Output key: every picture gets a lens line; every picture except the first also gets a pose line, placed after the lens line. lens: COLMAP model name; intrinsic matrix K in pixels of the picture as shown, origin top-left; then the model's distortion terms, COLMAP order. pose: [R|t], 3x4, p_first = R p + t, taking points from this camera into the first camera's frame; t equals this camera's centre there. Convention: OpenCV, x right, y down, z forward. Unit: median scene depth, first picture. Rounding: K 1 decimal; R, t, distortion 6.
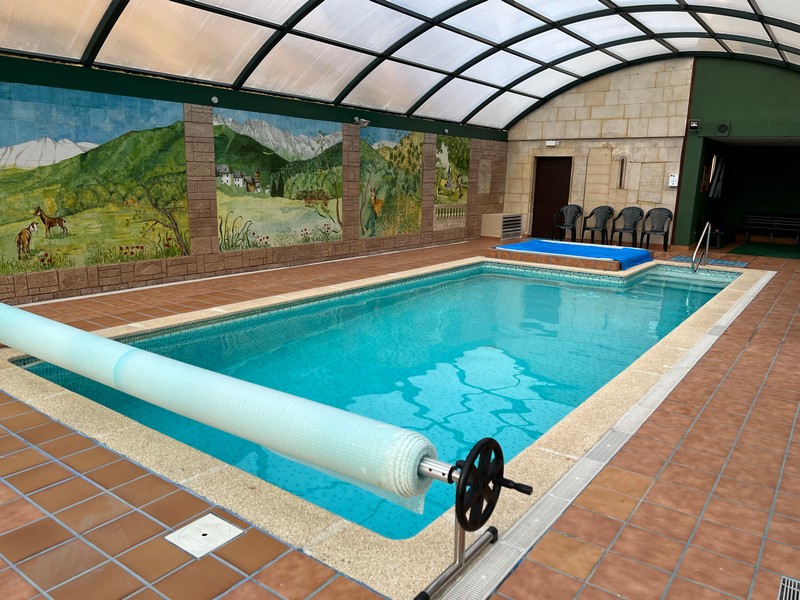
lens RADIAL K [[601.3, 0, 403.9], [0, 601.3, 298.0], [0, 0, 1]] dist [0.041837, -0.015860]
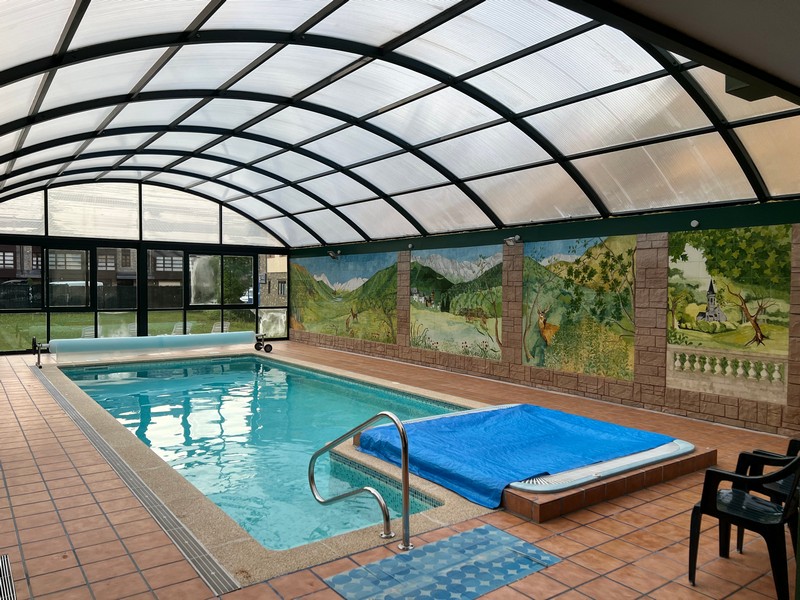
lens RADIAL K [[601.3, 0, 399.5], [0, 601.3, 298.9], [0, 0, 1]] dist [0.041837, -0.015860]
pose [[-0.311856, -0.020190, -0.949915, 0.860080], [-0.223190, 0.973356, 0.052585, -0.206318], [0.923543, 0.228411, -0.308053, 1.118184]]
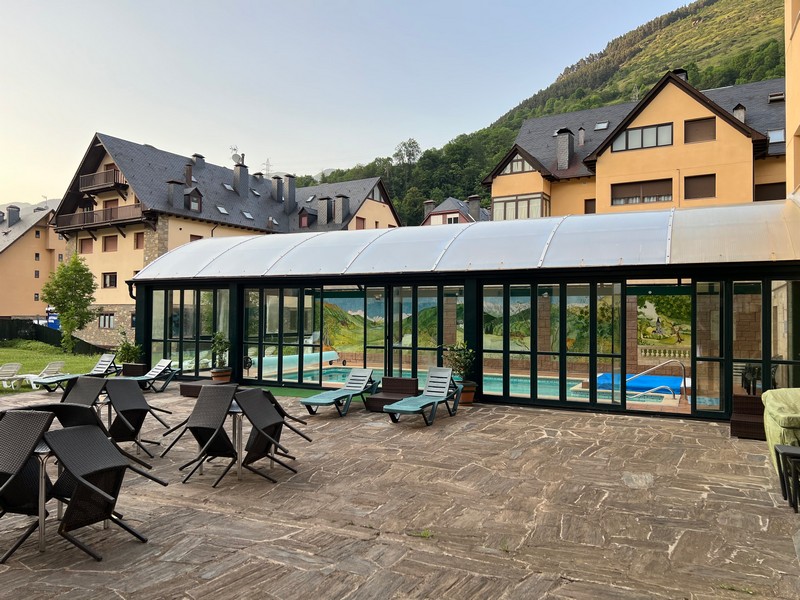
lens RADIAL K [[601.3, 0, 402.4], [0, 601.3, 304.1], [0, 0, 1]] dist [0.041837, -0.015860]
pose [[0.183972, -0.051905, -0.981560, 1.557485], [-0.206691, 0.974234, -0.090258, -0.015811], [0.960954, 0.219485, 0.168503, 0.291162]]
